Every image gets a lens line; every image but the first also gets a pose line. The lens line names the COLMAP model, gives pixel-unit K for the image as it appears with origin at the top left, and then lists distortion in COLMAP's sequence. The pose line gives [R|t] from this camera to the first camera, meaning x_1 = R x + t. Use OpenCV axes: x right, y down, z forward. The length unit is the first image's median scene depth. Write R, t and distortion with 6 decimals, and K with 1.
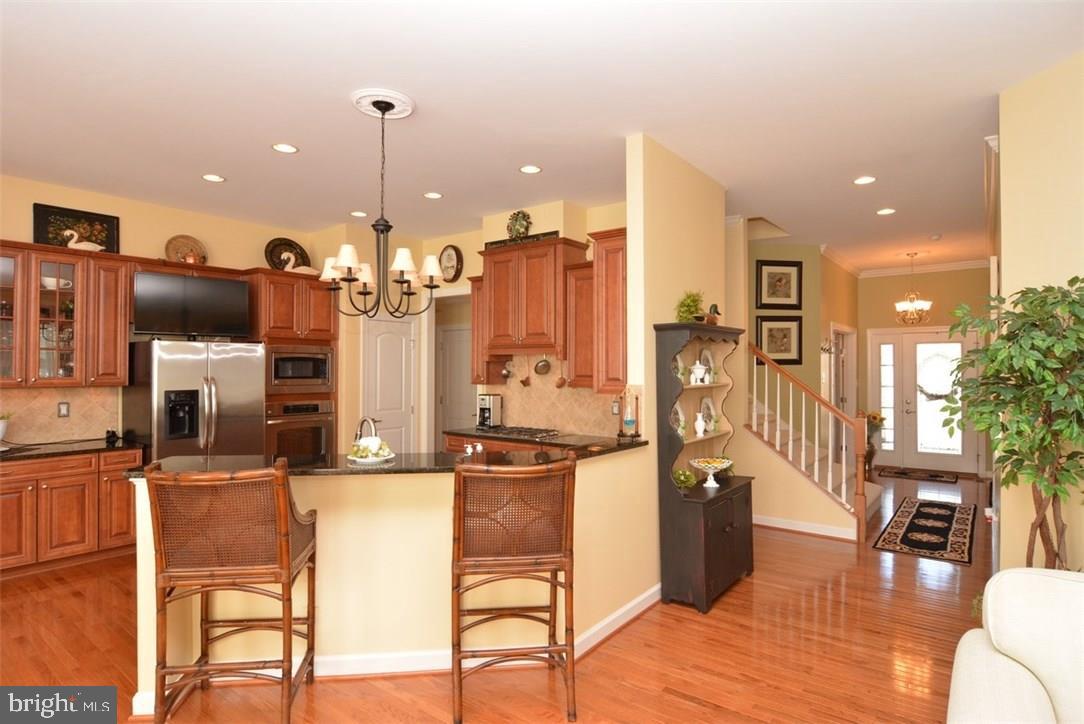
lens RADIAL K [[581.7, 0, 555.1], [0, 581.7, 359.8], [0, 0, 1]] dist [-0.002227, -0.000345]
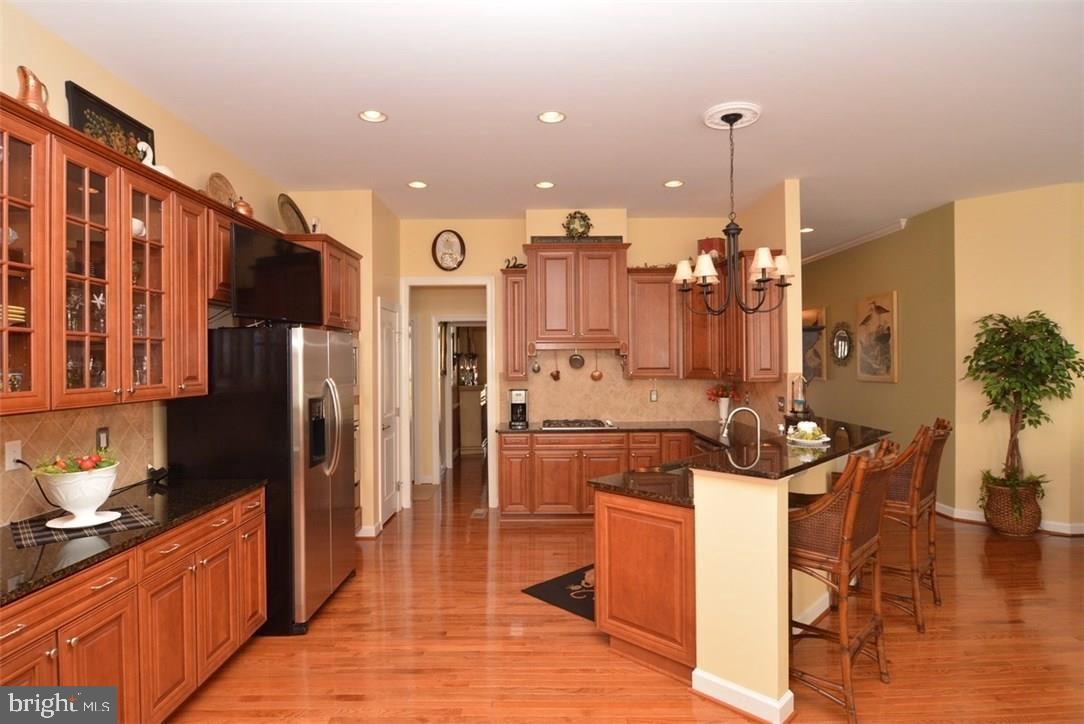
lens RADIAL K [[581.7, 0, 555.1], [0, 581.7, 359.8], [0, 0, 1]] dist [-0.002227, -0.000345]
pose [[0.780242, -0.007928, 0.625428, -0.748218], [0.004837, 0.999966, 0.006642, 0.002783], [-0.625459, -0.002157, 0.780254, 0.213851]]
